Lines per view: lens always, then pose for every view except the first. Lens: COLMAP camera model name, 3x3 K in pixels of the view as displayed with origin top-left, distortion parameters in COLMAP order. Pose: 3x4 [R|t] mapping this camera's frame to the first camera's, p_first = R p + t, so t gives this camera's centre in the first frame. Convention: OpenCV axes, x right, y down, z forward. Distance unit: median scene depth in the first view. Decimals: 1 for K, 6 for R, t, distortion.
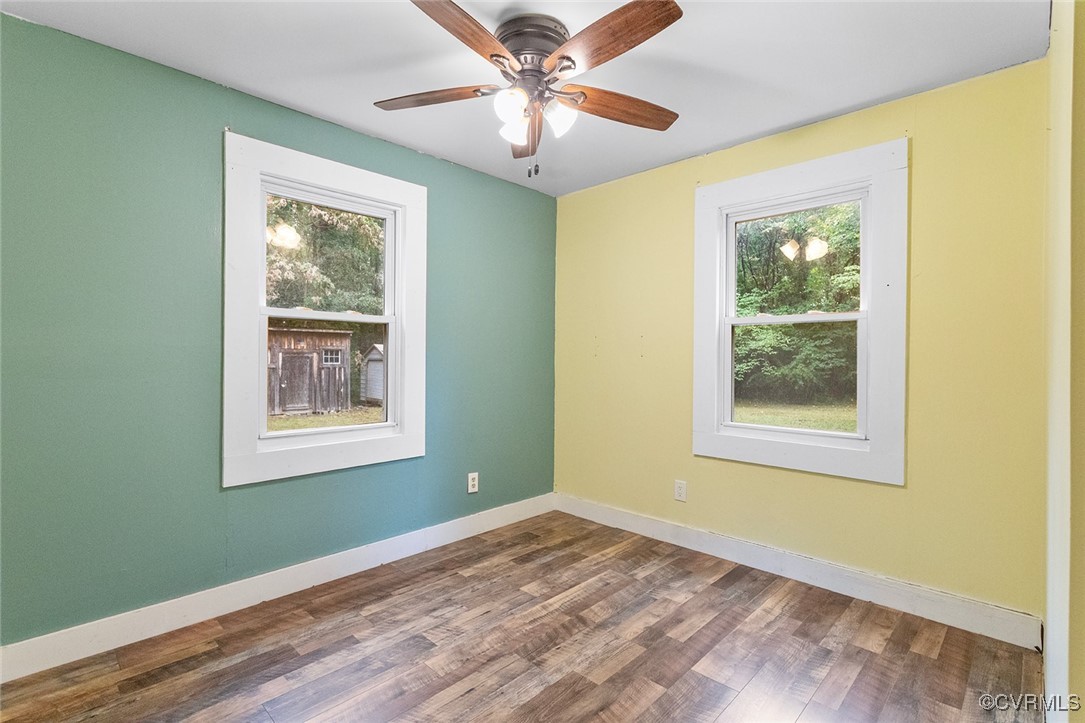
lens RADIAL K [[520.6, 0, 548.3], [0, 520.6, 365.0], [0, 0, 1]] dist [0.004096, -0.001507]
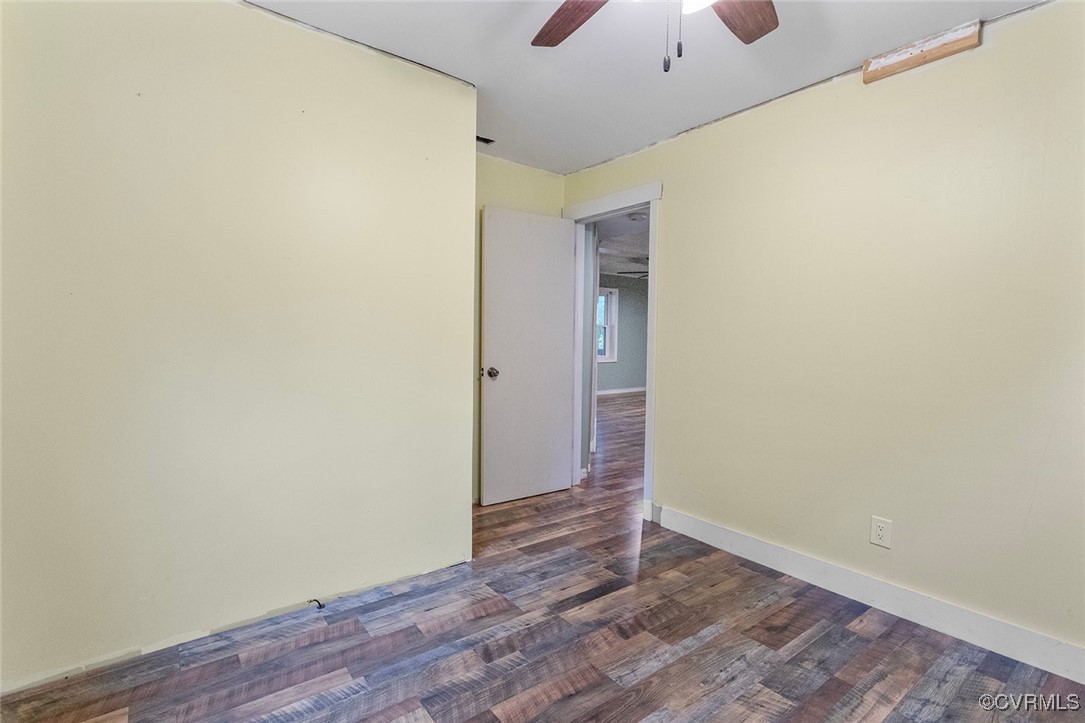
lens RADIAL K [[520.6, 0, 540.9], [0, 520.6, 353.0], [0, 0, 1]] dist [0.004096, -0.001507]
pose [[-0.992075, -0.015500, 0.124688, 0.046967], [-0.014677, 0.999864, 0.007519, 0.022721], [-0.124788, 0.005629, -0.992168, 1.935096]]
